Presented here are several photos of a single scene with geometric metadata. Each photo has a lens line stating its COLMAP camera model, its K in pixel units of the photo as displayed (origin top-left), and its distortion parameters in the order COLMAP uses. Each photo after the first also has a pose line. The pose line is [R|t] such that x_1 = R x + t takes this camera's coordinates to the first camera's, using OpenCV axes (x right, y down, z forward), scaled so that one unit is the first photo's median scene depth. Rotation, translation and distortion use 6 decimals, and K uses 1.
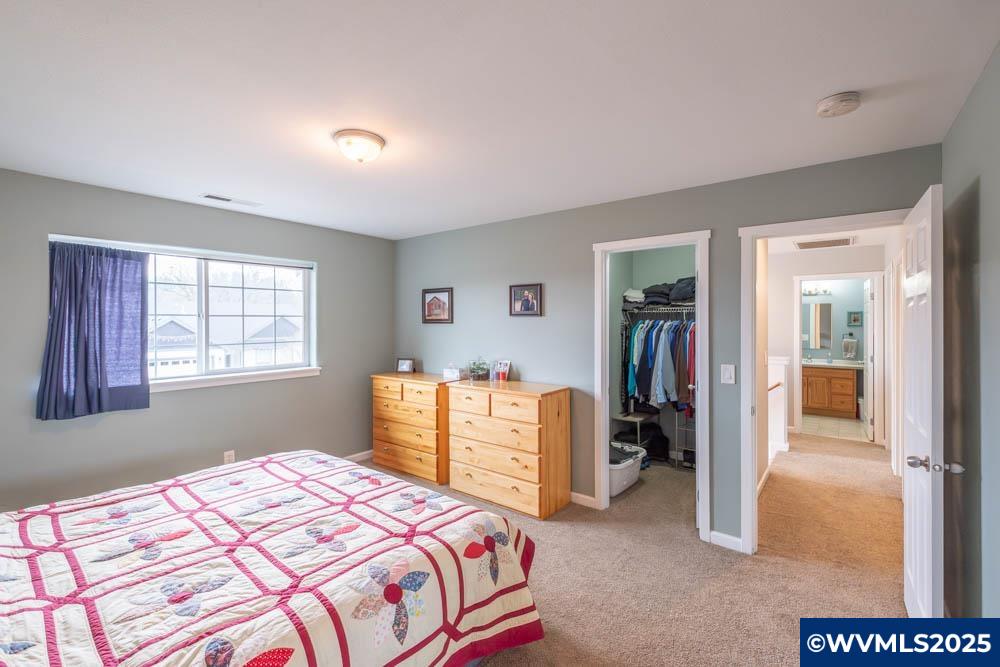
lens RADIAL K [[428.2, 0, 500.0], [0, 428.2, 333.5], [0, 0, 1]] dist [0.008628, -0.000424]
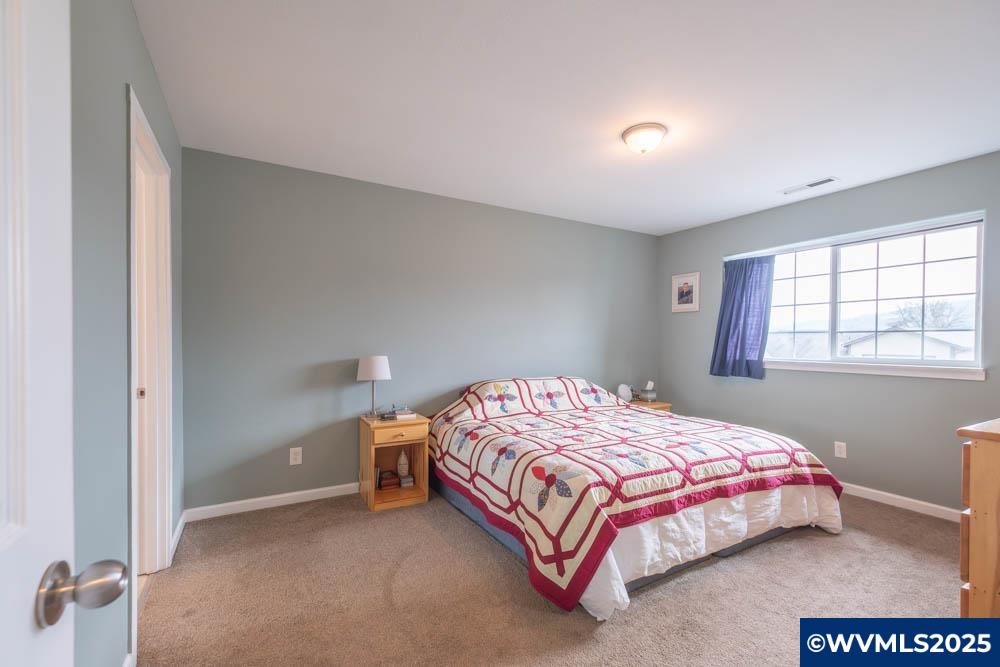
lens RADIAL K [[425.6, 0, 506.6], [0, 425.6, 355.3], [0, 0, 1]] dist [0.000602, -0.000001]
pose [[-0.339117, 0.034440, -0.940114, 0.851775], [-0.033080, 0.998275, 0.048504, 0.096211], [0.940162, 0.047548, -0.337393, 1.022910]]
